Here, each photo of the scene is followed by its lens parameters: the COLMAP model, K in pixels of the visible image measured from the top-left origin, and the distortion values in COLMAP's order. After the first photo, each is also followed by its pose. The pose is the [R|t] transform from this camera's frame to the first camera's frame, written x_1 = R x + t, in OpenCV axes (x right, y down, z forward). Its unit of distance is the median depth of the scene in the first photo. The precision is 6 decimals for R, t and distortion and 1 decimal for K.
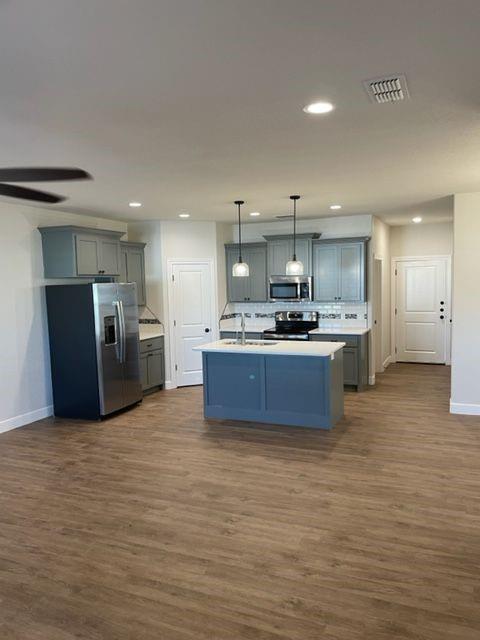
lens RADIAL K [[483.4, 0, 242.4], [0, 483.4, 317.7], [0, 0, 1]] dist [0.104025, -0.152492]
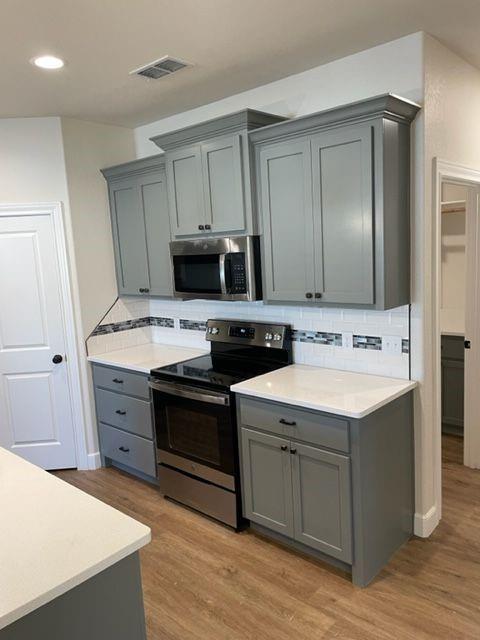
lens RADIAL K [[483.4, 0, 242.4], [0, 483.4, 317.7], [0, 0, 1]] dist [0.104025, -0.152492]
pose [[0.952212, 0.017437, -0.304939, 0.245138], [0.005889, 0.997135, 0.075408, -0.049351], [0.305381, -0.073601, 0.949382, 0.623262]]
